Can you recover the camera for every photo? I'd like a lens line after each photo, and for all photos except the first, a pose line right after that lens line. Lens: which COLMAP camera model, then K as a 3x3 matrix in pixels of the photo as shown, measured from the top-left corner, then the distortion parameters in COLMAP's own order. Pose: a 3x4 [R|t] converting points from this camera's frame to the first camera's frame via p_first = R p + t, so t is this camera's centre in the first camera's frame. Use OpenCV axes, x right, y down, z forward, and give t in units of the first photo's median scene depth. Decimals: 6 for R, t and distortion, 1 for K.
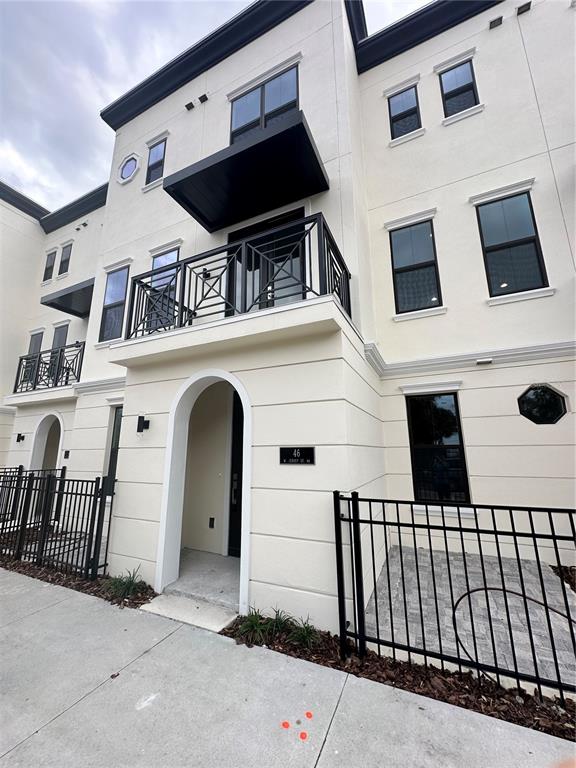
lens RADIAL K [[306.3, 0, 284.4], [0, 306.3, 387.5], [0, 0, 1]] dist [0.007940, -0.000014]
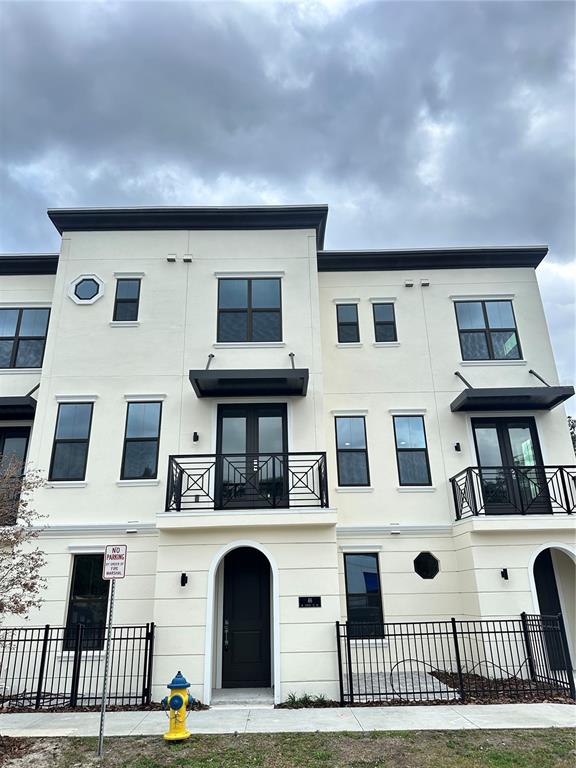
lens RADIAL K [[556.0, 0, 288.2], [0, 556.0, 386.2], [0, 0, 1]] dist [0.008253, -0.000089]
pose [[0.896284, 0.147860, 0.418107, -1.176698], [-0.075562, 0.979913, -0.184558, -0.283243], [-0.436997, 0.133823, 0.889452, -1.412390]]
